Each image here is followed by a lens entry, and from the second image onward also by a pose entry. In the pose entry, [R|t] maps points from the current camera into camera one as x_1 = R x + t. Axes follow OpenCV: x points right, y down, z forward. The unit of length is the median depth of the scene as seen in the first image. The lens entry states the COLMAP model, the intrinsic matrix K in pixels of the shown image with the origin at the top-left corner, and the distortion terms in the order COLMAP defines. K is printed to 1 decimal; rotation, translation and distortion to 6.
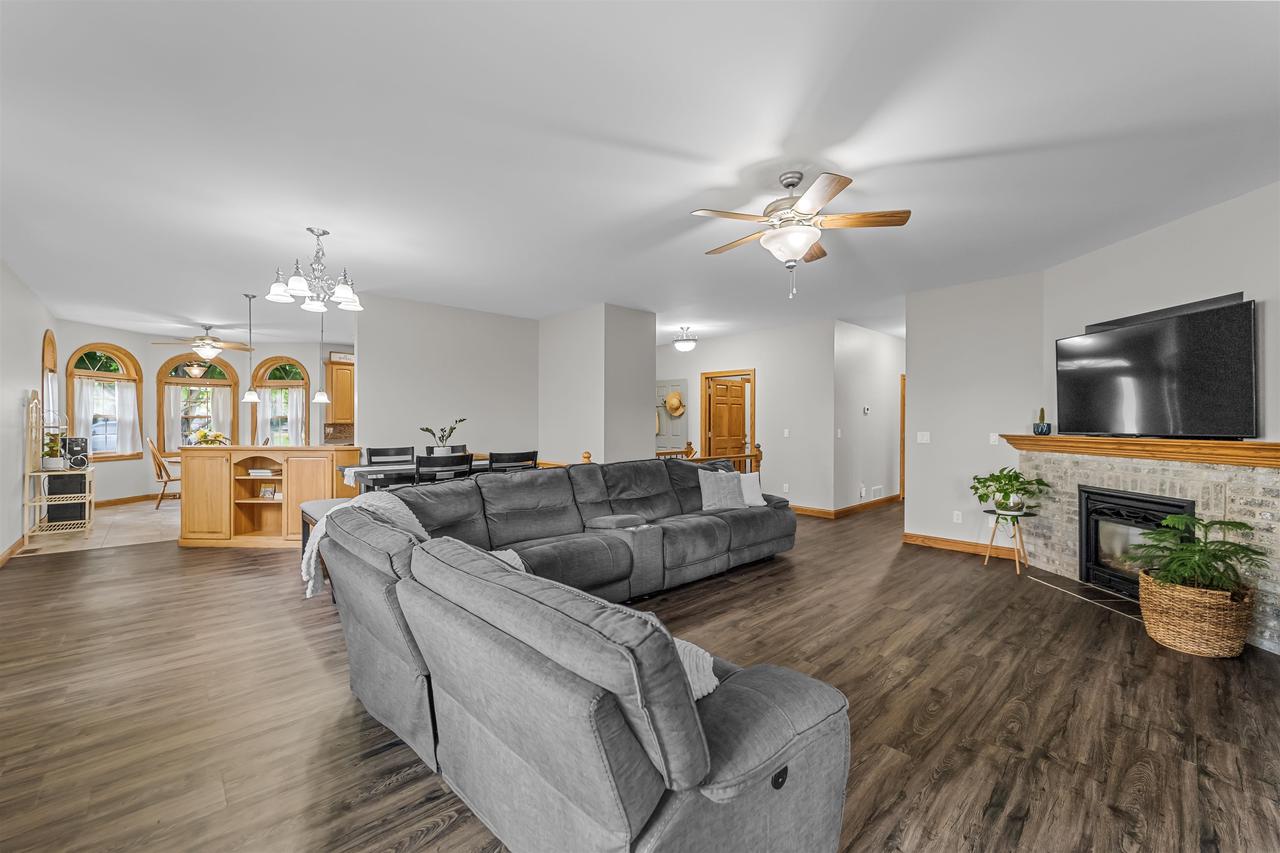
lens RADIAL K [[511.8, 0, 644.9], [0, 511.8, 426.2], [0, 0, 1]] dist [-0.000322, -0.000169]
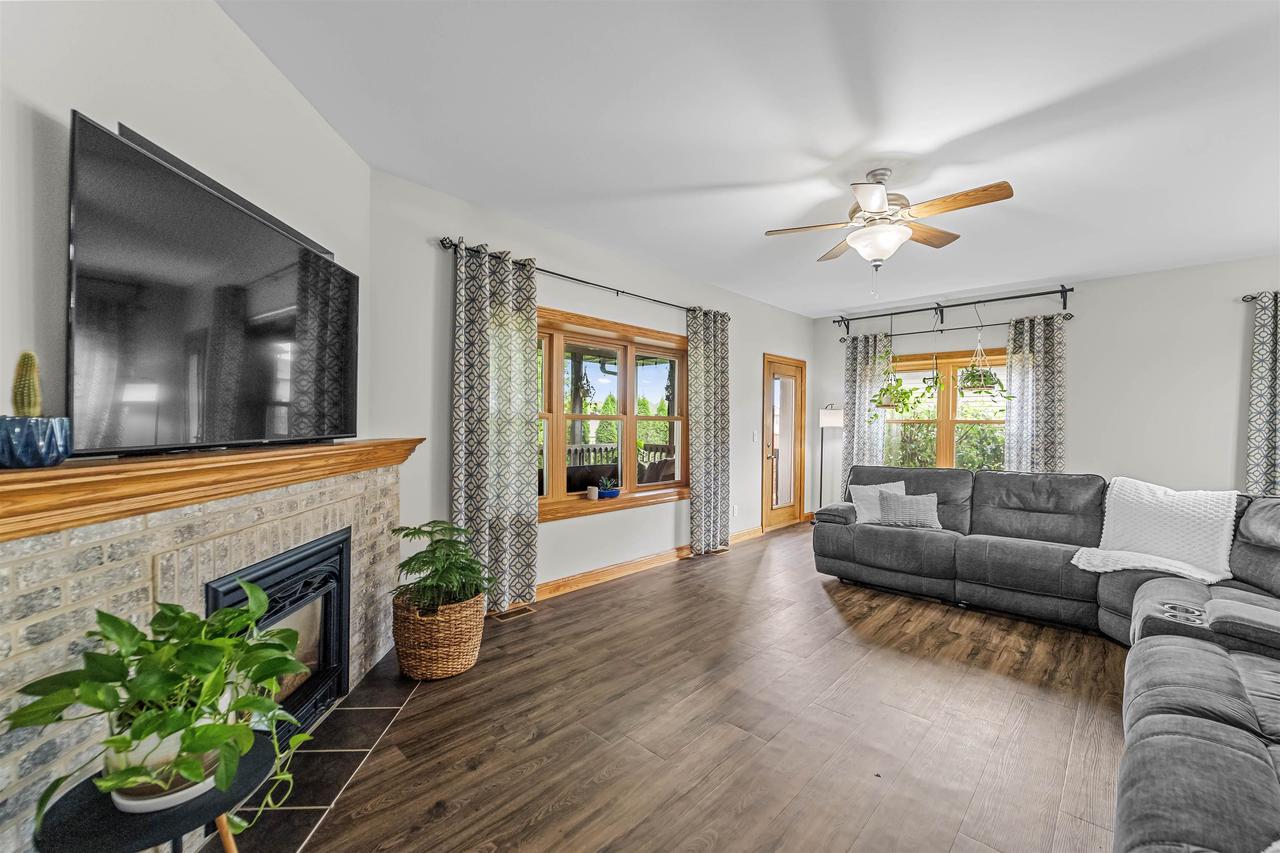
lens RADIAL K [[516.0, 0, 640.0], [0, 516.0, 426.5], [0, 0, 1]] dist [0.001546, -0.000130]
pose [[-0.998600, -0.012558, -0.051378, 0.698352], [-0.013247, 0.999827, 0.013092, -0.011993], [0.051205, 0.013755, -0.998593, 1.750857]]
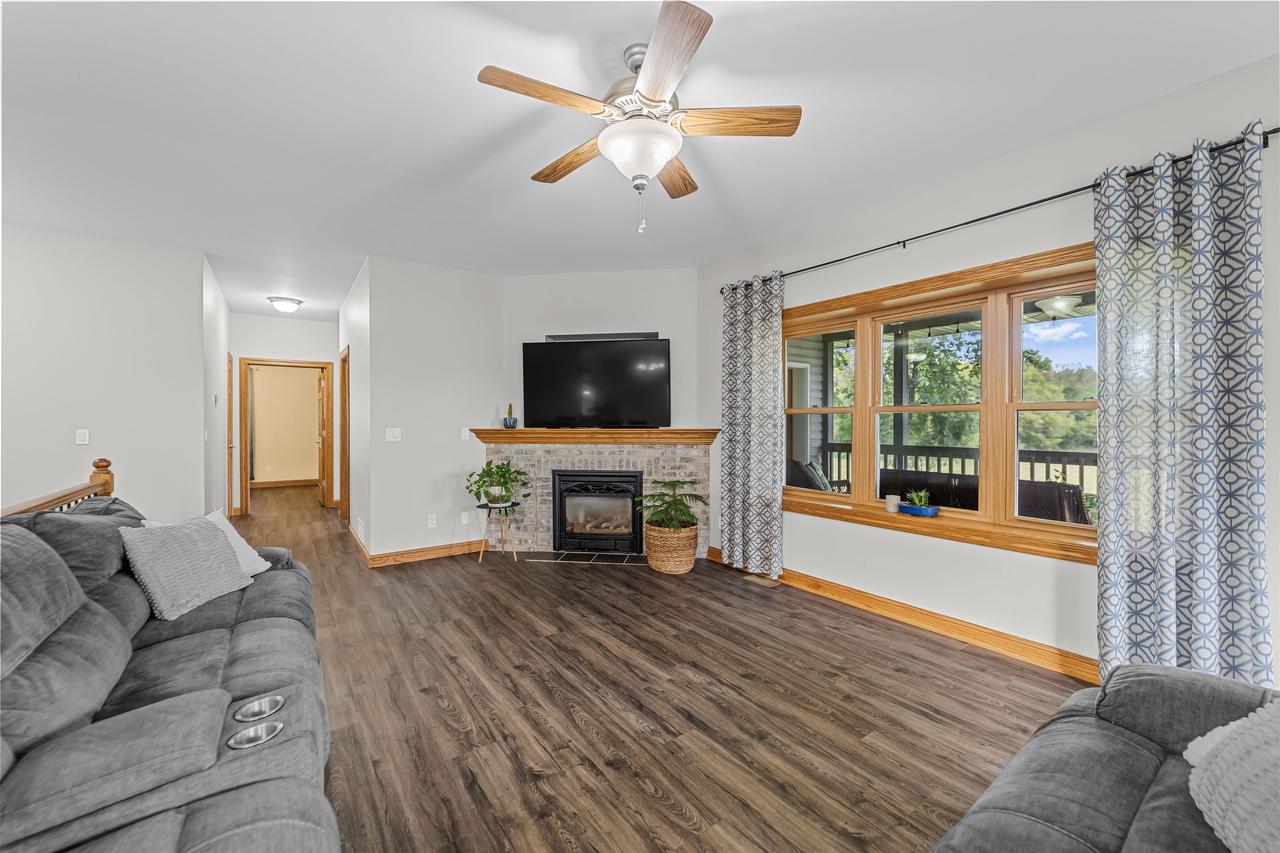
lens RADIAL K [[506.3, 0, 638.7], [0, 506.3, 421.0], [0, 0, 1]] dist [0.001580, 0.000022]
pose [[0.145753, -0.001770, 0.989319, -0.349439], [0.006858, 0.999976, 0.000779, 0.002911], [-0.989297, 0.006671, 0.145762, 0.796973]]
